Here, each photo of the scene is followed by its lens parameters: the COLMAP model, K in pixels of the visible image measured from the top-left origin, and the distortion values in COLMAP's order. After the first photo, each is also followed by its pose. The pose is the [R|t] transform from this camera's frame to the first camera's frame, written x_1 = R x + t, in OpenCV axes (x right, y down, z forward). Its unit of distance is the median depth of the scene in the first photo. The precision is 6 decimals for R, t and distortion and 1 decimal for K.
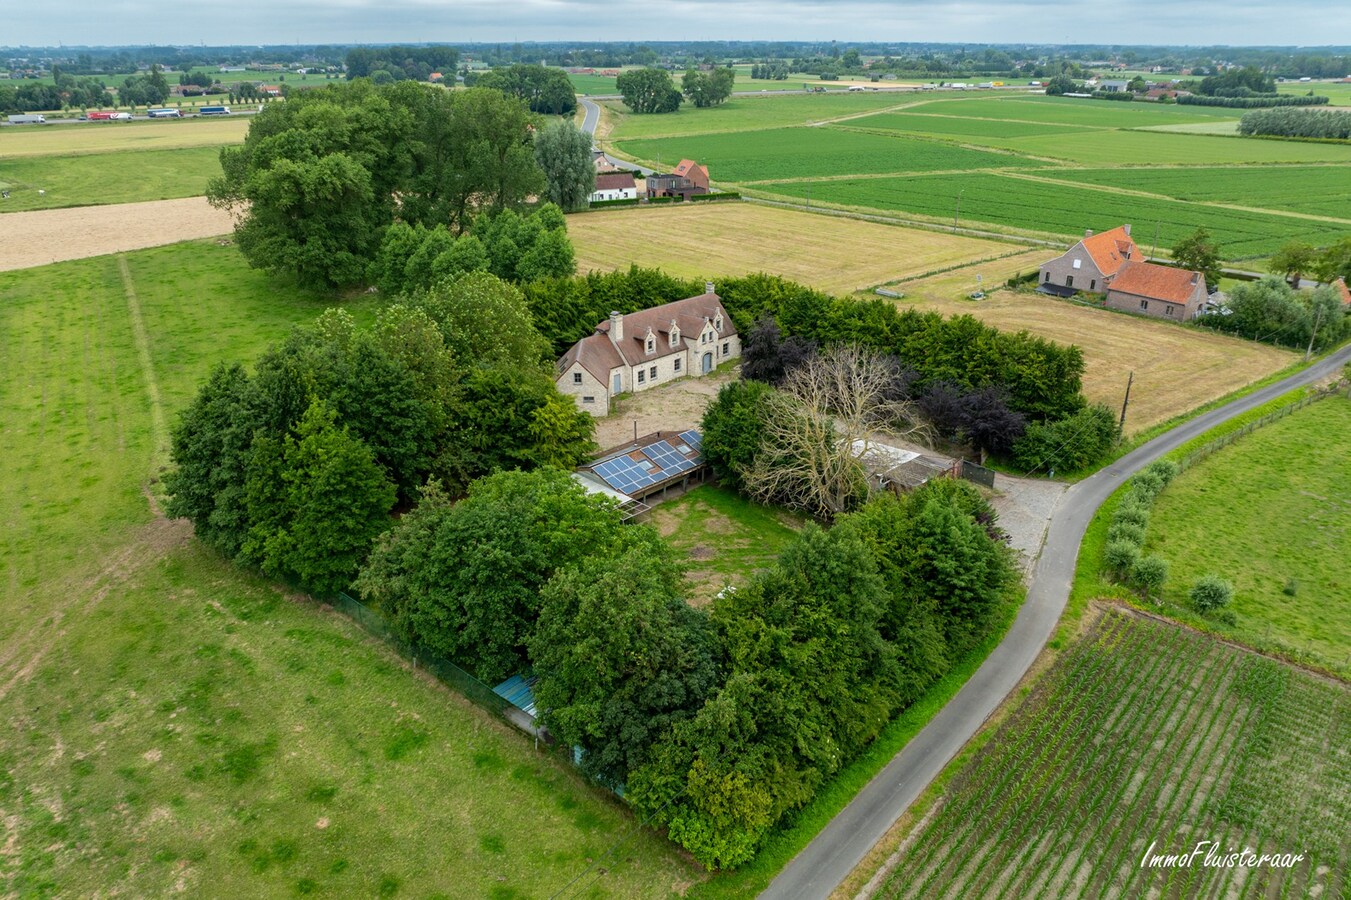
lens RADIAL K [[977.1, 0, 675.5], [0, 977.1, 450.0], [0, 0, 1]] dist [-0.023889, -0.001535]
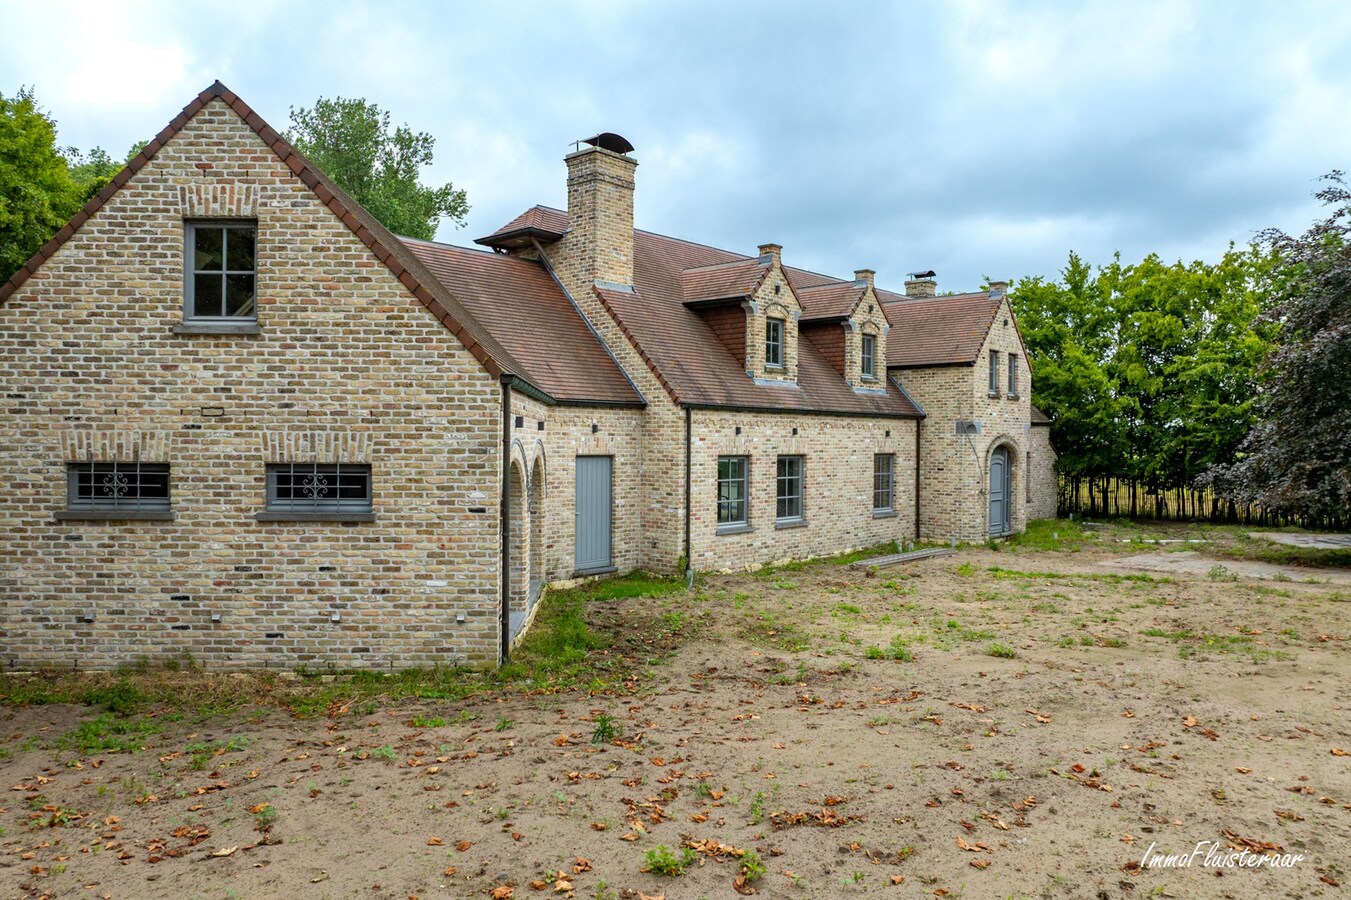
lens RADIAL K [[944.6, 0, 675.5], [0, 944.6, 450.0], [0, 0, 1]] dist [-0.036891, -0.000349]
pose [[0.999578, 0.007783, 0.027982, -0.049876], [0.003510, 0.923991, -0.382398, -0.016744], [-0.028831, 0.382335, 0.923574, 0.832594]]
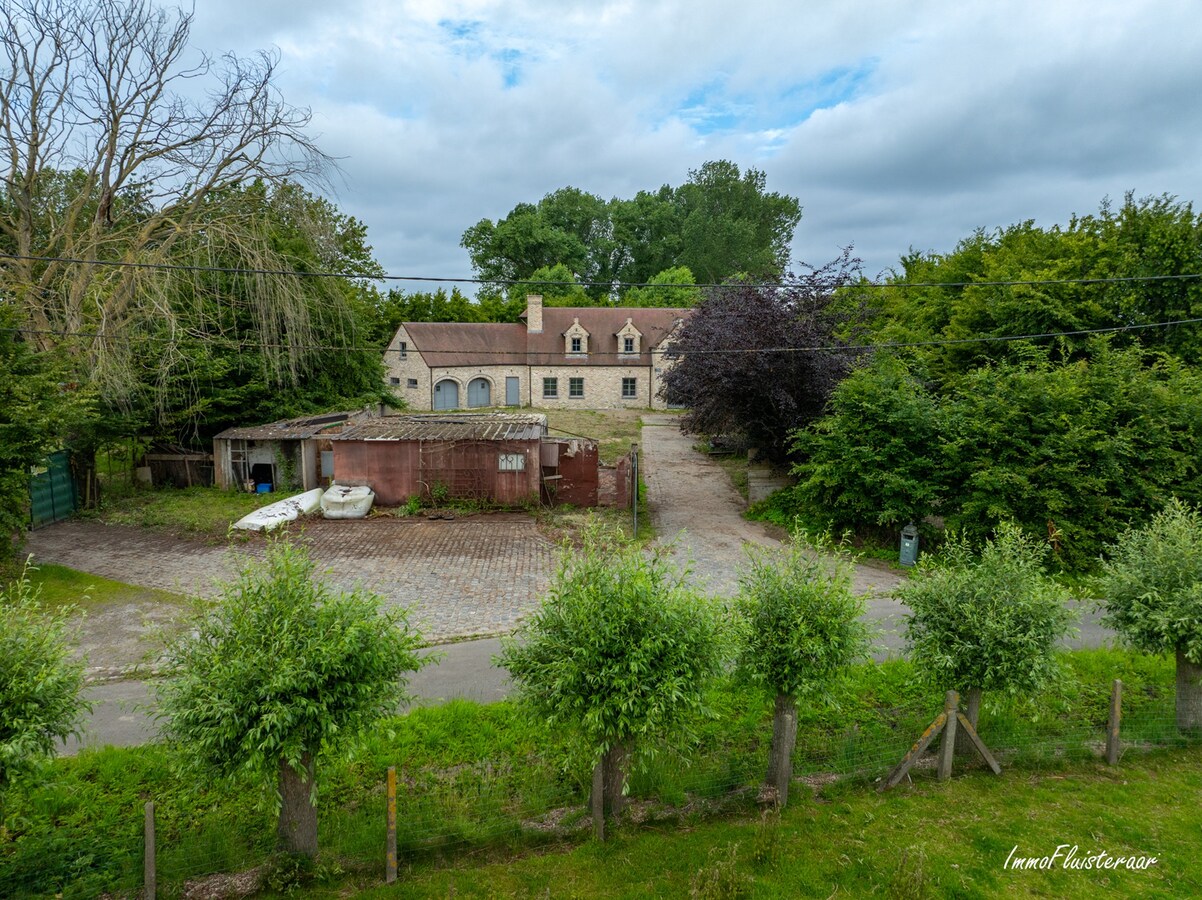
lens RADIAL K [[840.2, 0, 601.0], [0, 840.2, 450.0], [0, 0, 1]] dist [-0.025621, -0.000822]
pose [[0.733026, 0.100364, -0.672756, 0.374488], [-0.272213, 0.949684, -0.154923, 0.043887], [0.623356, 0.296695, 0.723463, 0.615842]]
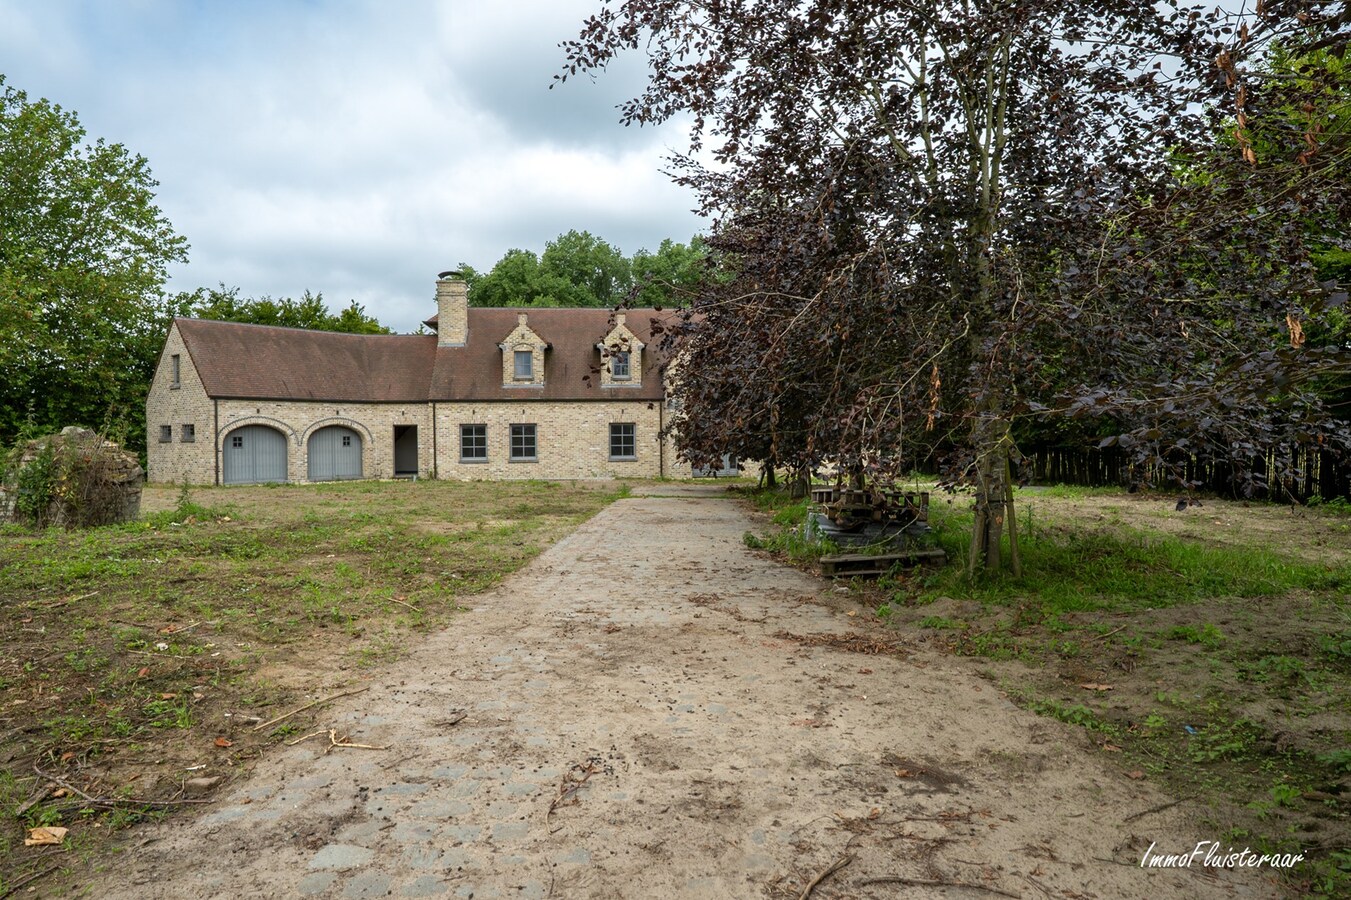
lens RADIAL K [[832.4, 0, 675.5], [0, 832.4, 450.0], [0, 0, 1]] dist [-0.001448, -0.004095]
pose [[0.756424, 0.000467, -0.654082, 0.215832], [-0.247293, 0.925978, -0.285326, -0.004276], [0.605532, 0.377577, 0.700547, 0.826195]]
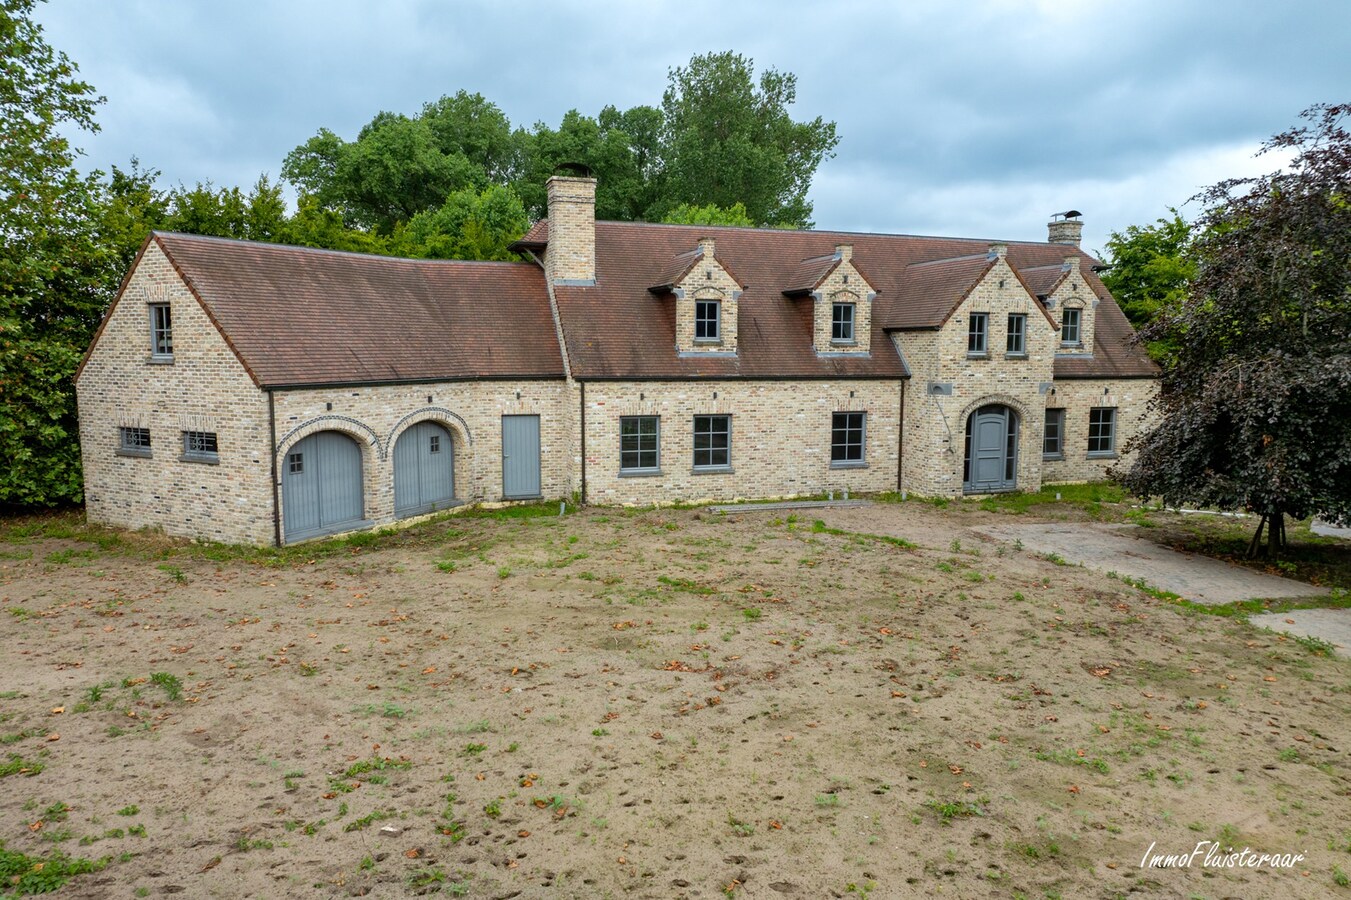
lens RADIAL K [[944.6, 0, 675.5], [0, 944.6, 450.0], [0, 0, 1]] dist [-0.036891, -0.000349]
pose [[0.881089, 0.057907, -0.469392, 0.073484], [-0.190796, 0.951652, -0.240740, -0.022695], [0.432757, 0.301672, 0.849538, 0.811874]]
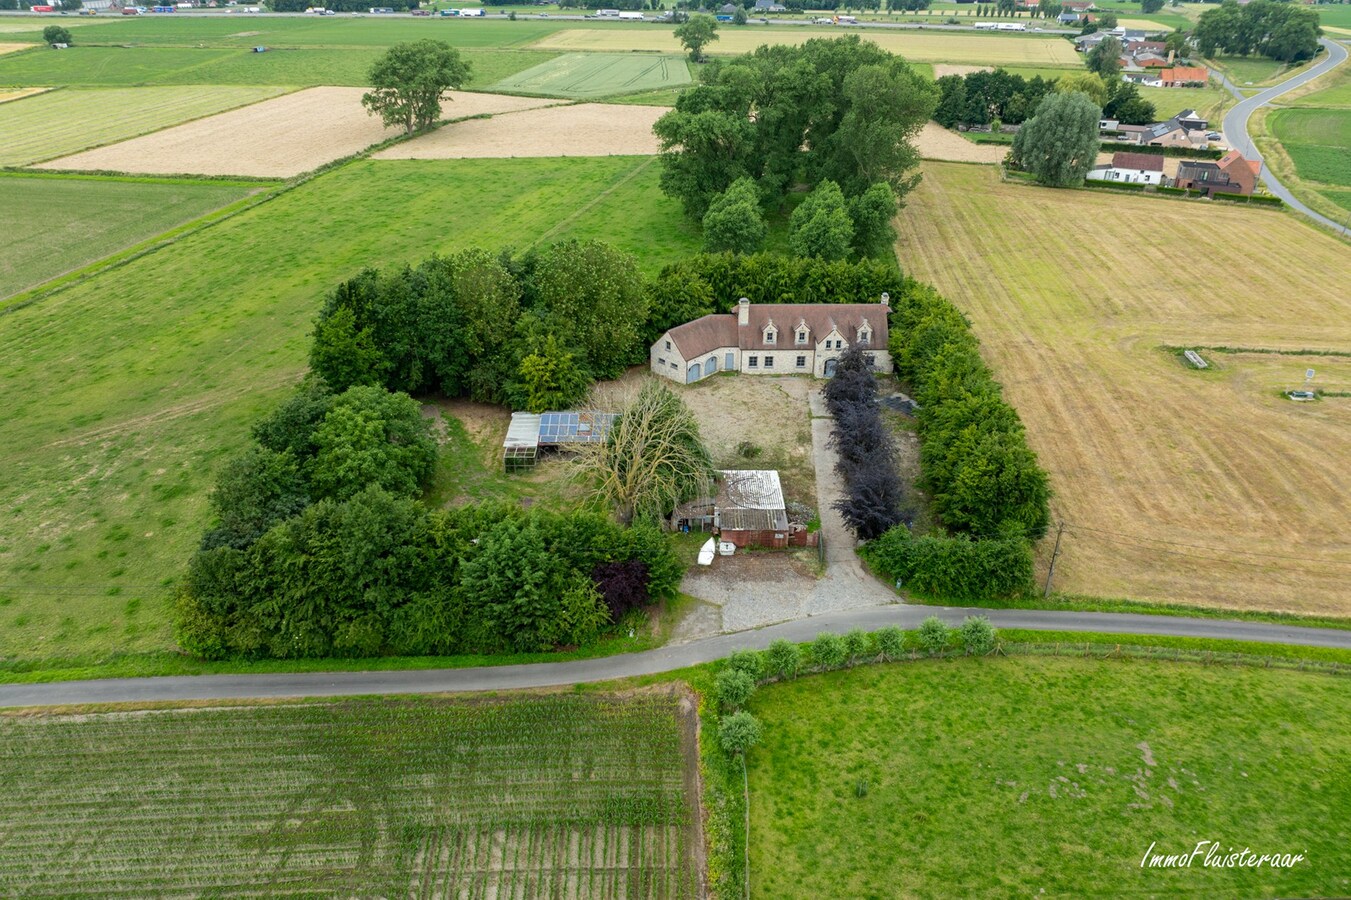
lens RADIAL K [[944.6, 0, 675.5], [0, 944.6, 450.0], [0, 0, 1]] dist [-0.036891, -0.000349]
pose [[0.702289, 0.347175, -0.621498, 0.592234], [-0.282094, 0.937271, 0.204805, -0.173154], [0.653615, 0.031489, 0.756172, 0.142055]]
